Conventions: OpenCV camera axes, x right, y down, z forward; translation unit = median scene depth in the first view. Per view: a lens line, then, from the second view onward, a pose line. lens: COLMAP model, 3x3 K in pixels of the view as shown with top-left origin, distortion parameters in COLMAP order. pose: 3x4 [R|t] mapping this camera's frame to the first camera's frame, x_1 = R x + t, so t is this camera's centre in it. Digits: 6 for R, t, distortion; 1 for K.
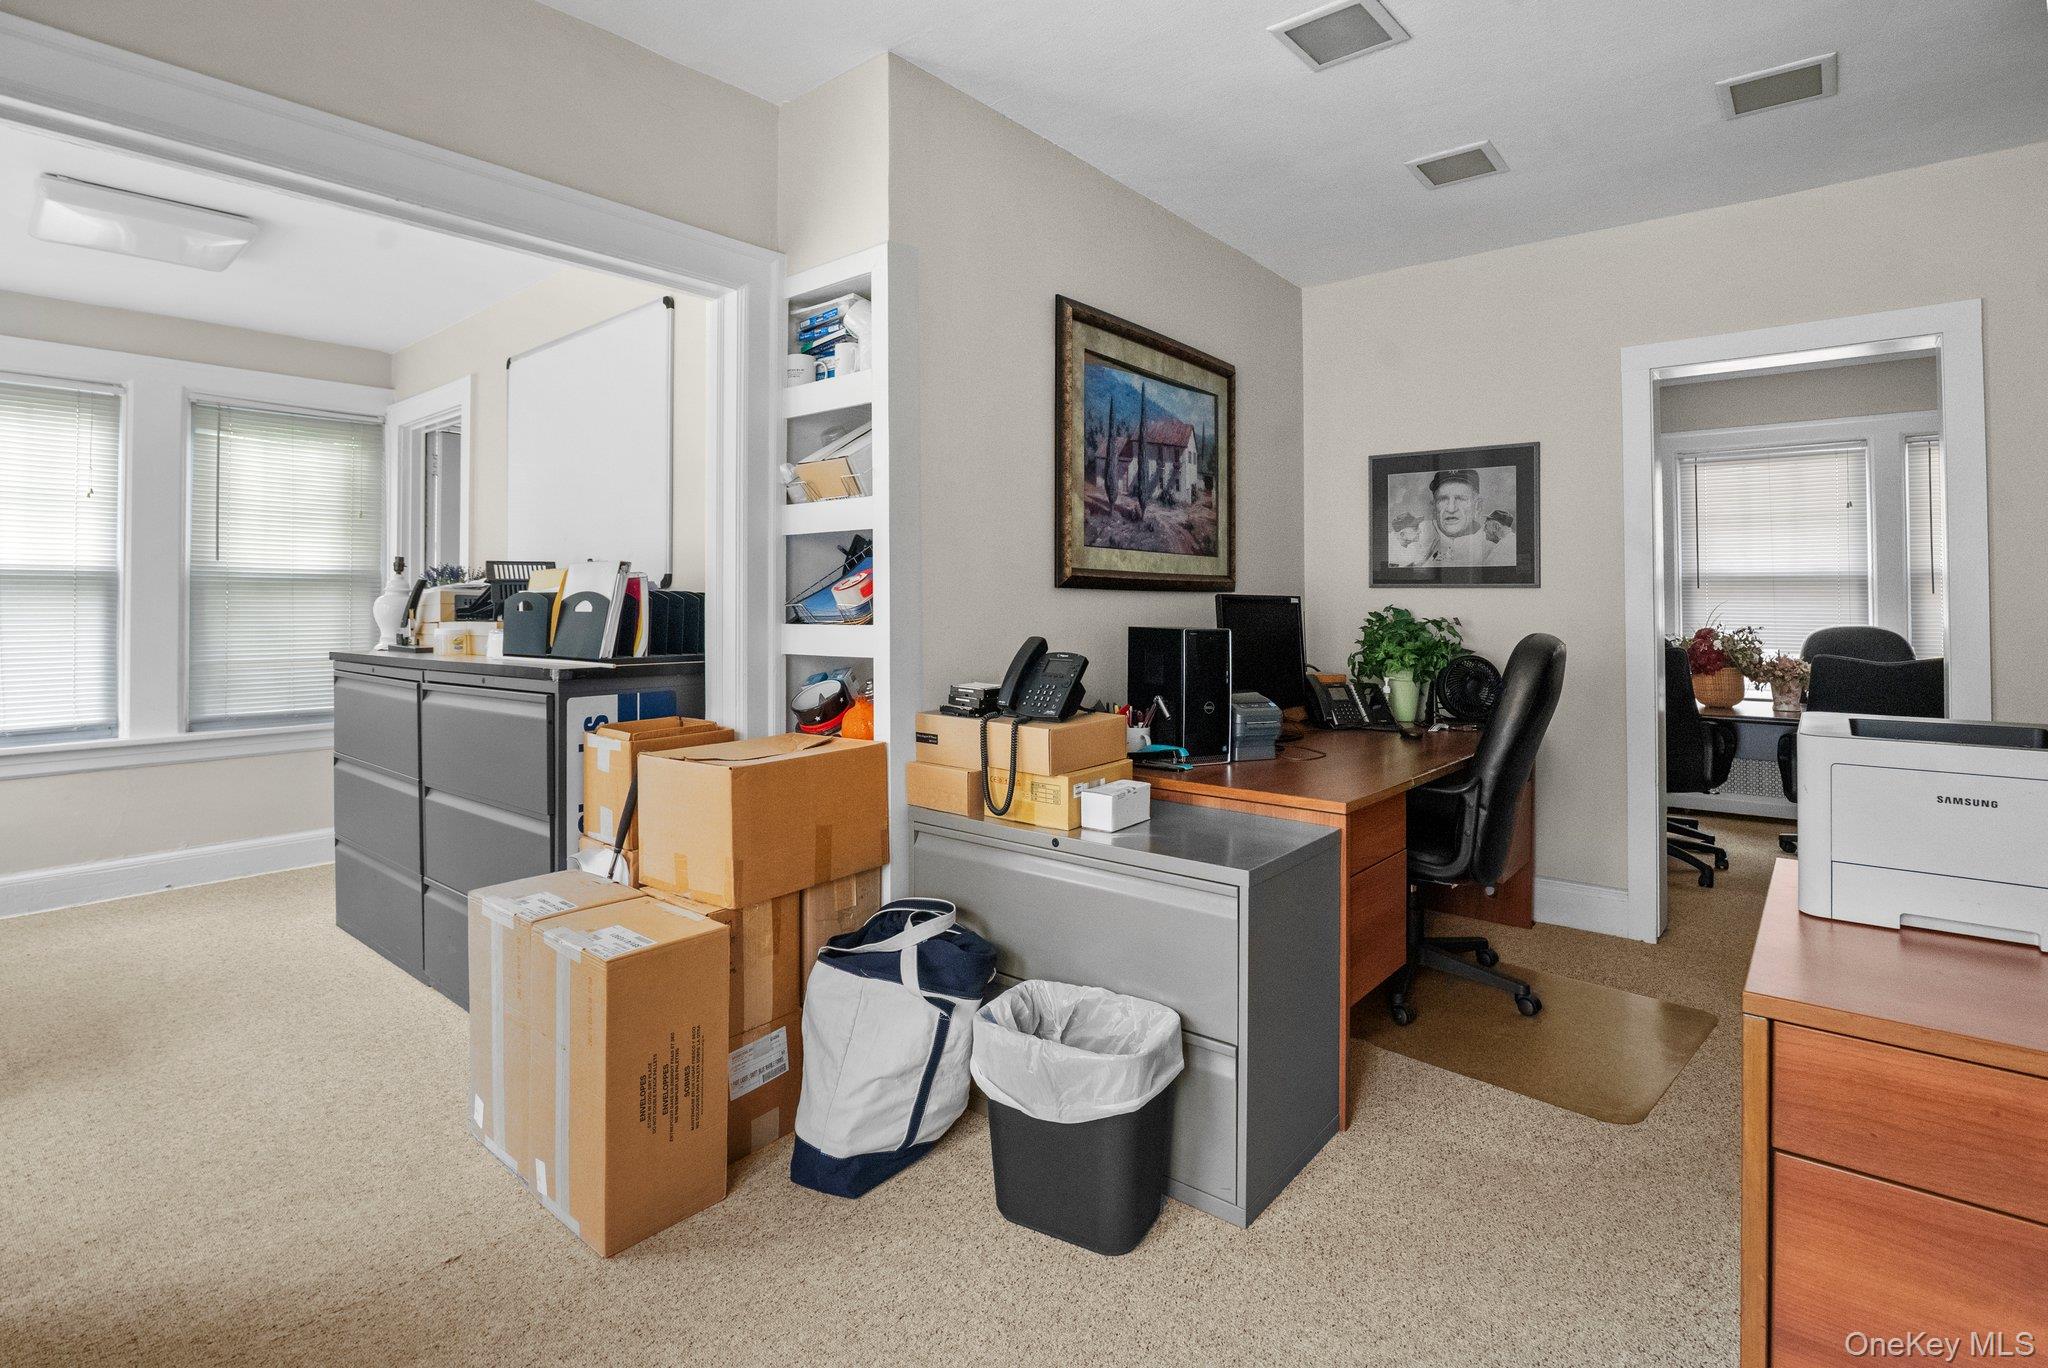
lens RADIAL K [[984.4, 0, 1025.0], [0, 984.4, 583.7], [0, 0, 1]] dist [-0.027258, 0.000510]
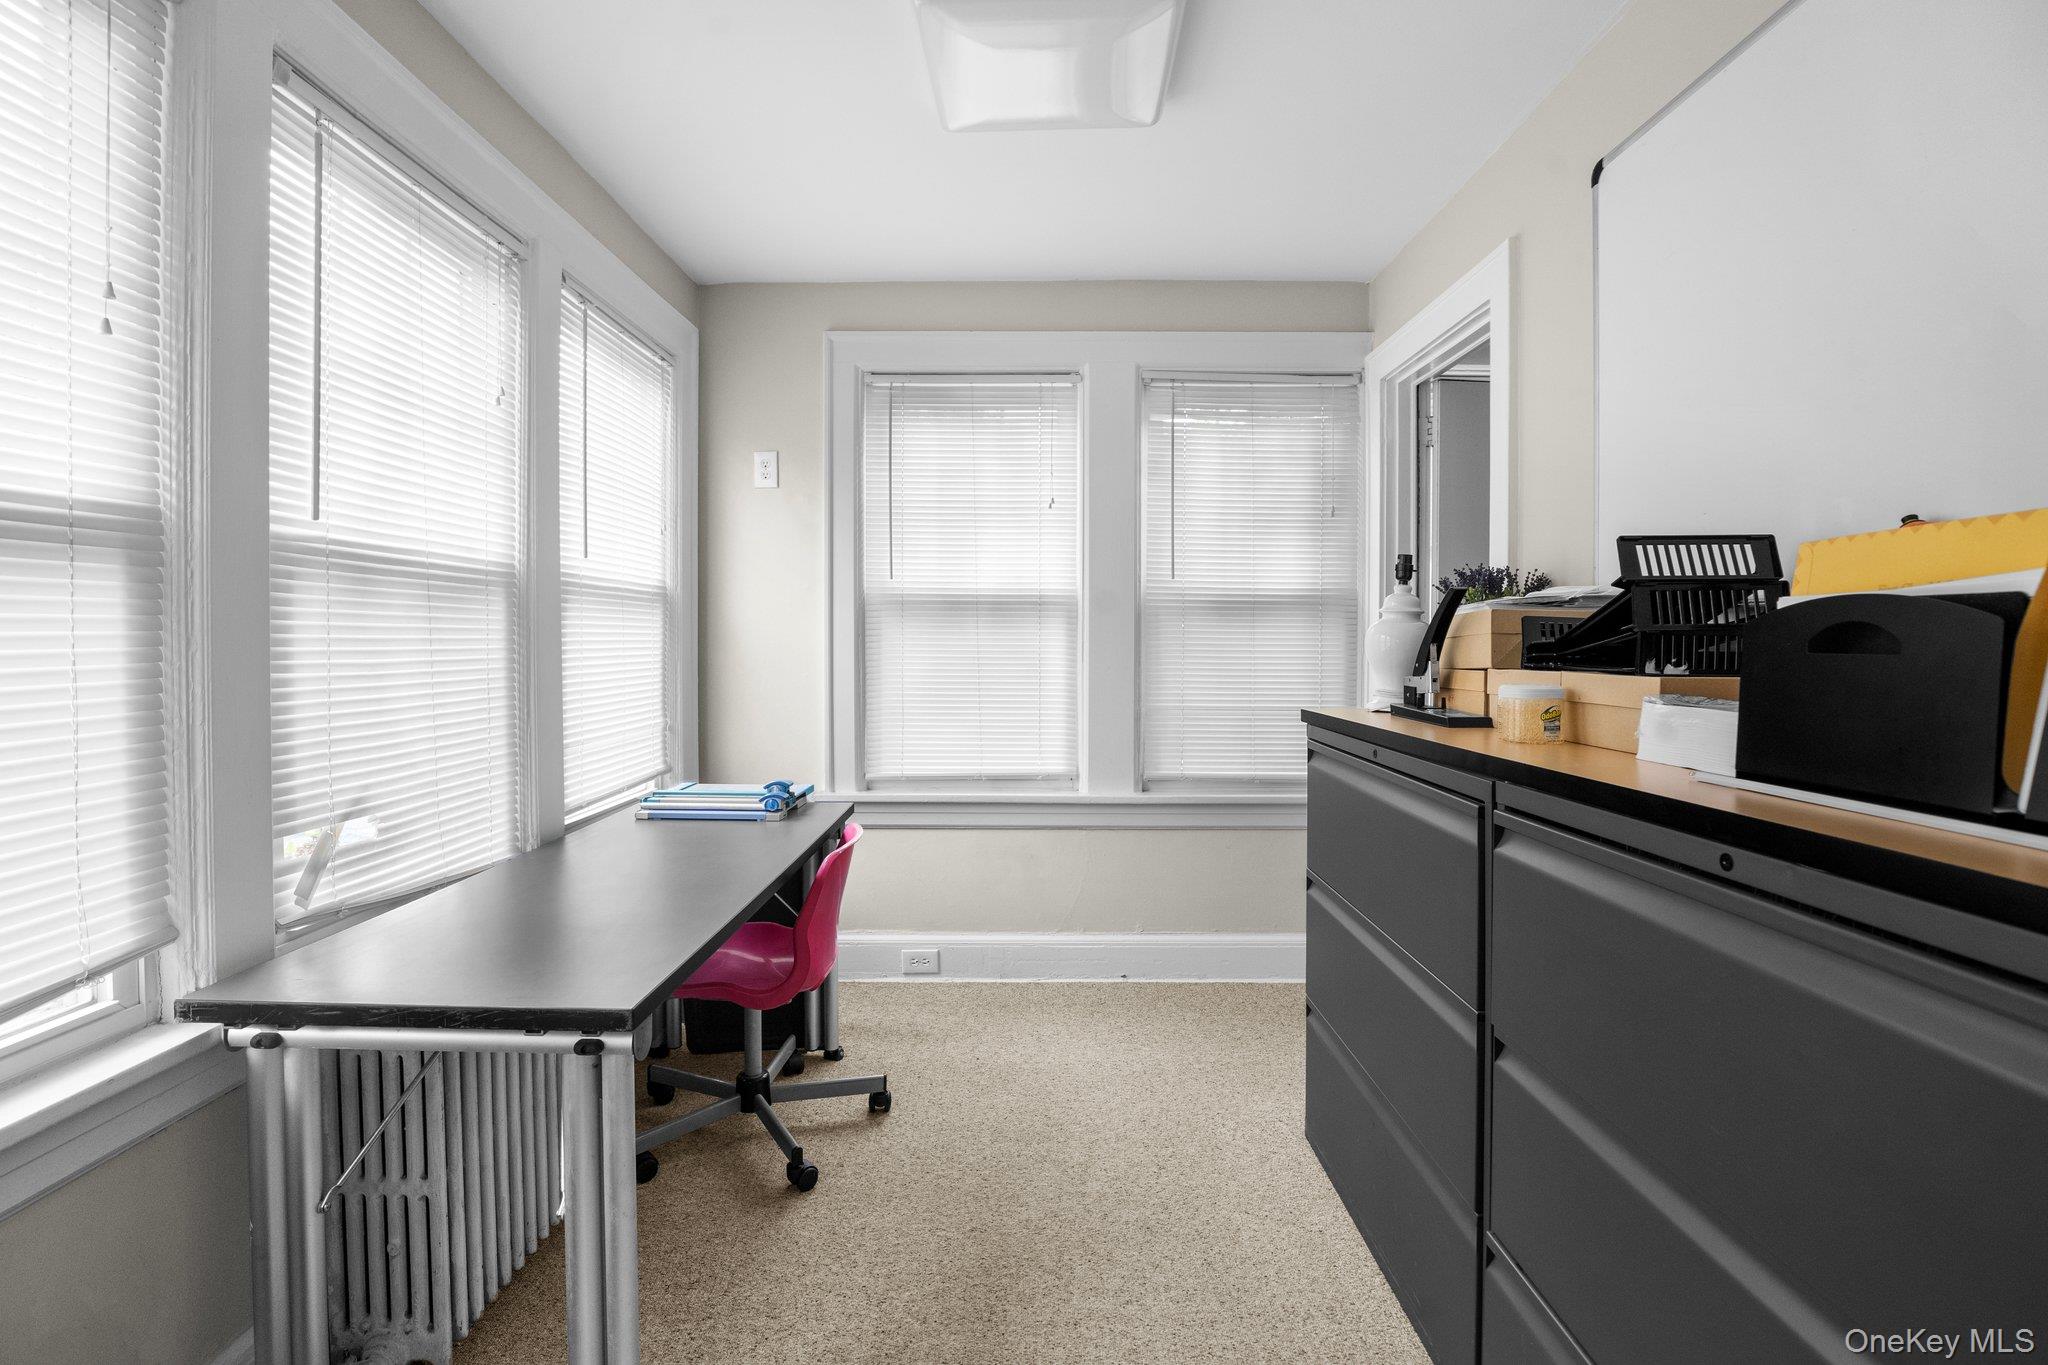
lens RADIAL K [[974.1, 0, 1024.8], [0, 974.1, 659.6], [0, 0, 1]] dist [-0.003510, 0.000067]
pose [[0.637288, 0.023404, -0.770270, -0.335422], [0.008691, 0.999257, 0.037552, 0.011873], [0.770577, -0.030626, 0.636611, 0.447995]]
